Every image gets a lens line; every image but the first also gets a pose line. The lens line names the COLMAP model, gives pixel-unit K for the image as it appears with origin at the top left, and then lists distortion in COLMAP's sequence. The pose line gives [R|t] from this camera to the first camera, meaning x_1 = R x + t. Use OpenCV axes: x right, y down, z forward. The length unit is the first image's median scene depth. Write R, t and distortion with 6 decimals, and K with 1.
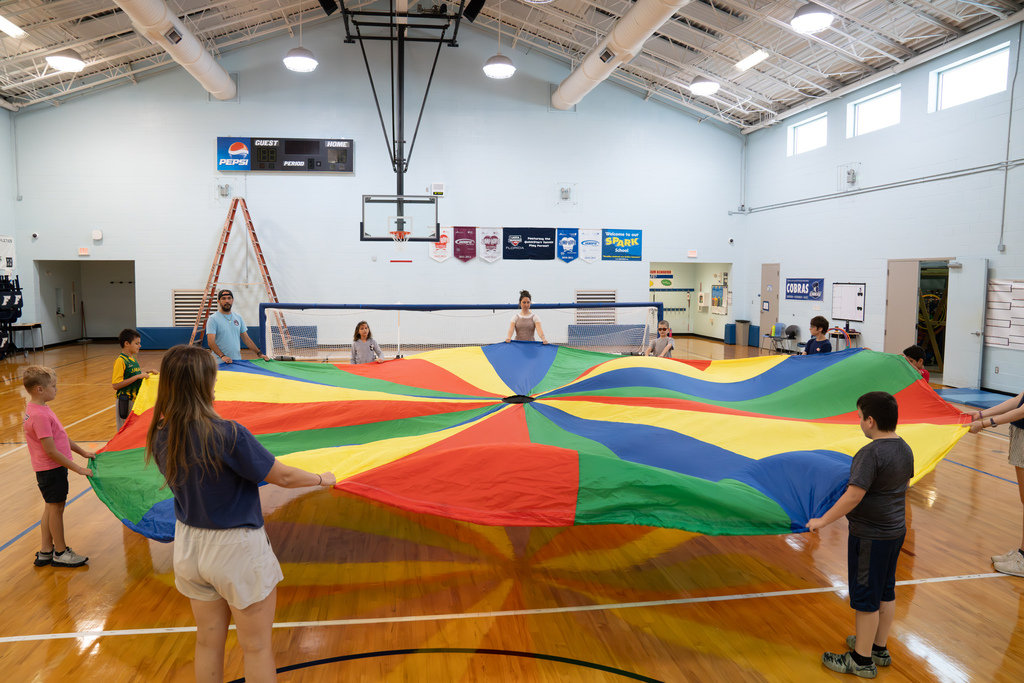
lens RADIAL K [[703.1, 0, 512.2], [0, 703.1, 340.6], [0, 0, 1]] dist [-0.071463, 0.041417]
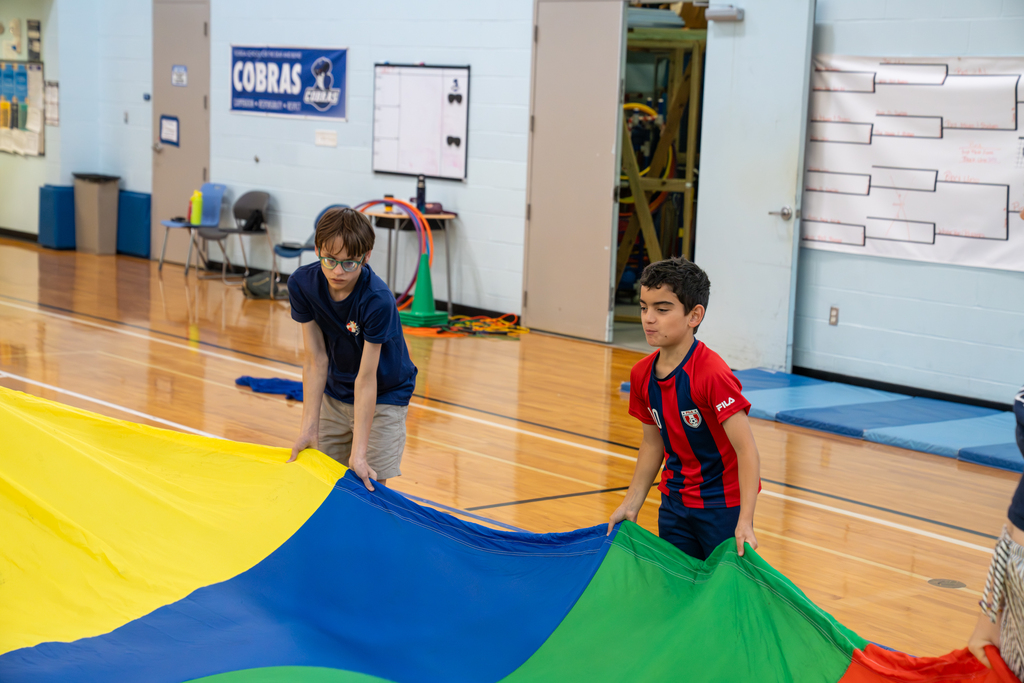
lens RADIAL K [[1975.4, 0, 512.6], [0, 1975.4, 334.4], [0, 0, 1]] dist [0.374665, 0.000000]
pose [[0.860090, -0.034571, 0.508970, 0.026232], [0.009818, 0.998638, 0.051239, -0.001260], [-0.510048, -0.039073, 0.859258, 0.128877]]
